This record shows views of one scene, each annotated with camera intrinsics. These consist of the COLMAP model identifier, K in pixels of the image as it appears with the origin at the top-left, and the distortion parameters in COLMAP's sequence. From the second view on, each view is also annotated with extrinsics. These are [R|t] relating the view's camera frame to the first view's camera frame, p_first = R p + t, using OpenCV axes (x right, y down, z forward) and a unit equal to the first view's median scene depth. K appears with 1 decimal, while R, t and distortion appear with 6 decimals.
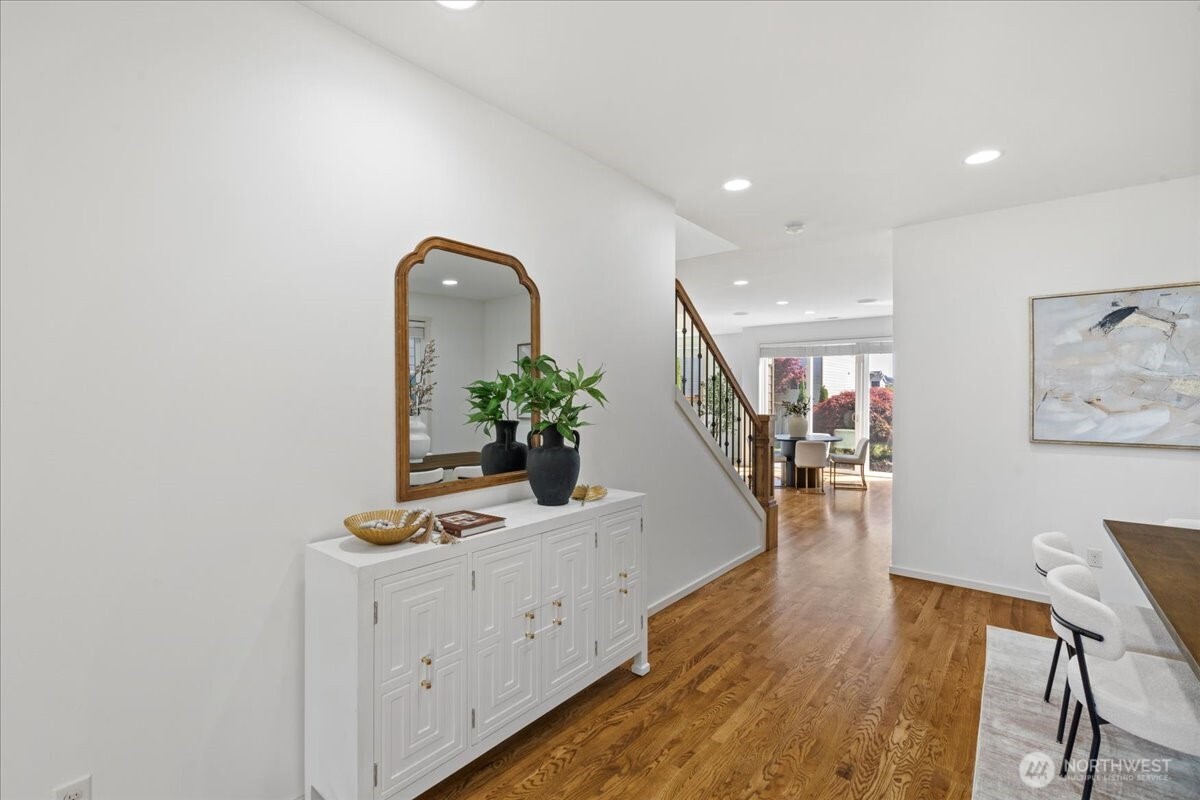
lens RADIAL K [[533.3, 0, 602.5], [0, 533.3, 394.1], [0, 0, 1]] dist [-0.002946, 0.000311]
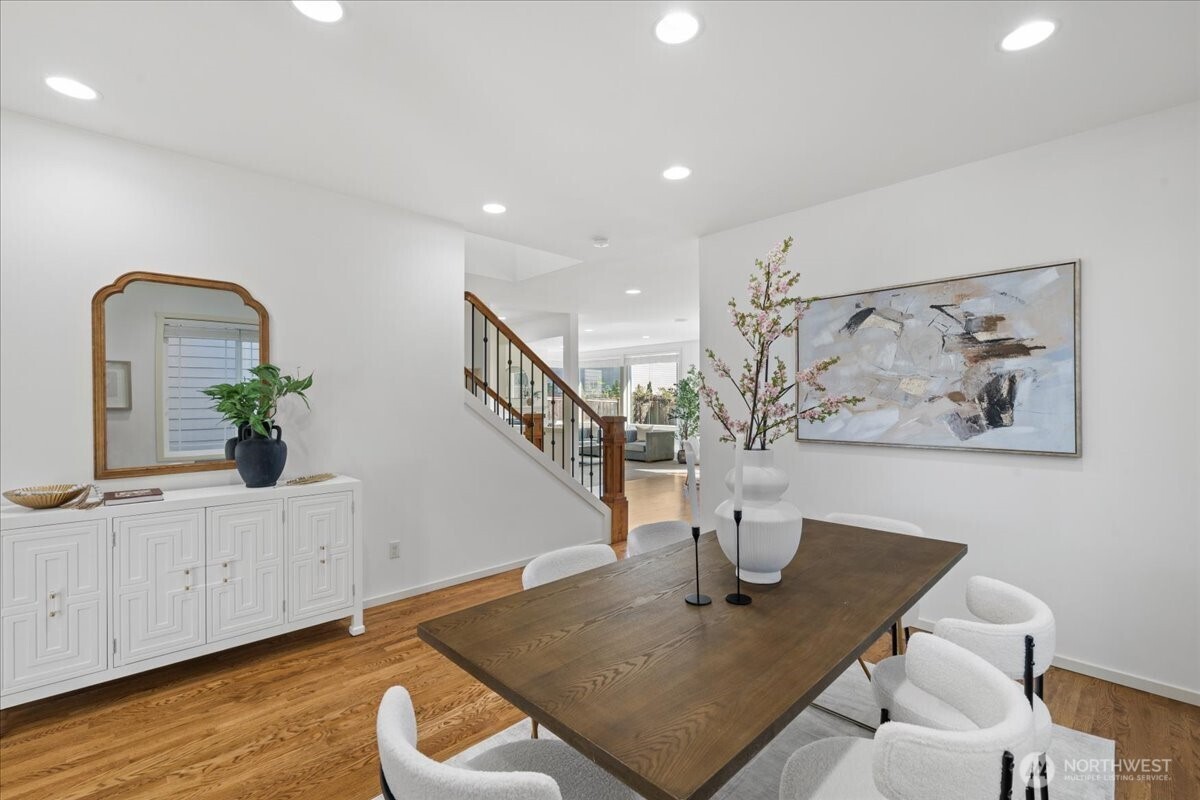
lens RADIAL K [[522.6, 0, 600.0], [0, 522.6, 400.0], [0, 0, 1]] dist [-0.003930, -0.000179]
pose [[0.991862, -0.004481, -0.127239, 0.625104], [0.004366, 0.999990, -0.001183, 0.011053], [0.127243, 0.000618, 0.991871, -0.057601]]
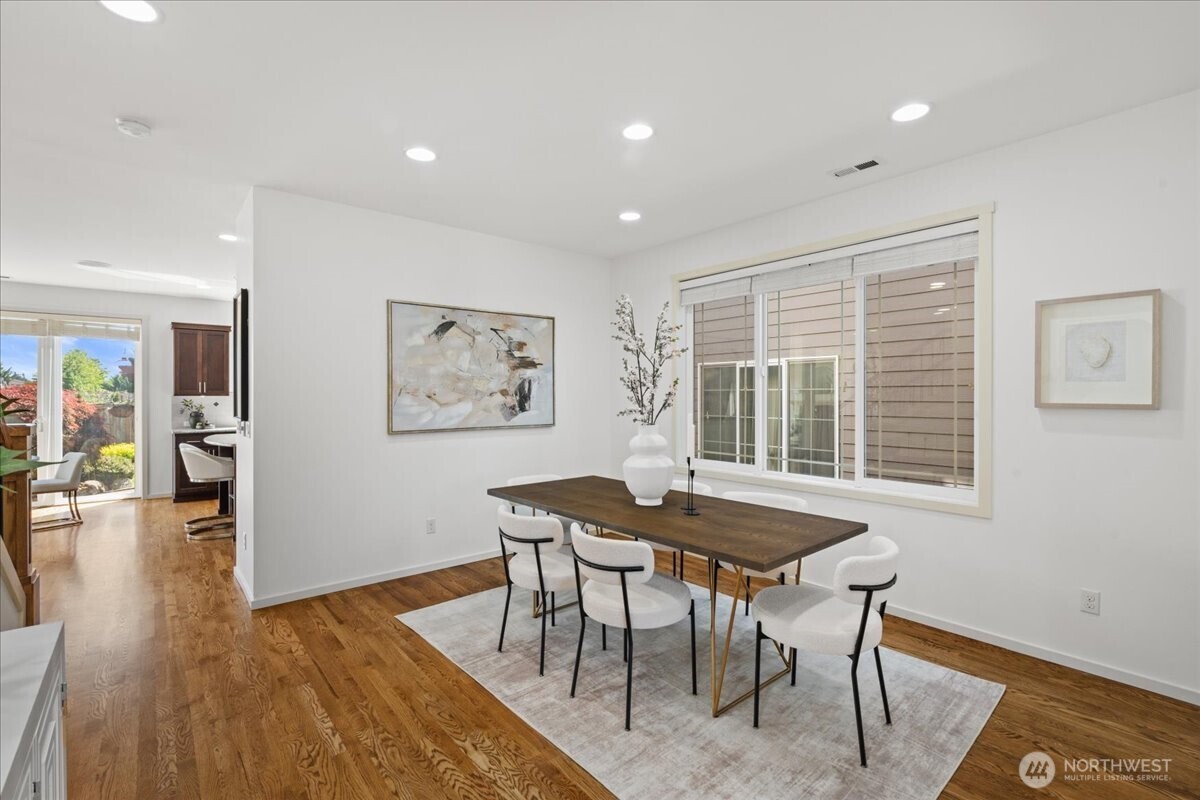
lens RADIAL K [[533.3, 0, 602.5], [0, 533.3, 394.1], [0, 0, 1]] dist [-0.002946, 0.000311]
pose [[0.193645, -0.002706, 0.981068, -0.195971], [0.001438, 0.999996, 0.002475, 0.008089], [-0.981071, 0.000931, 0.193648, 0.411074]]
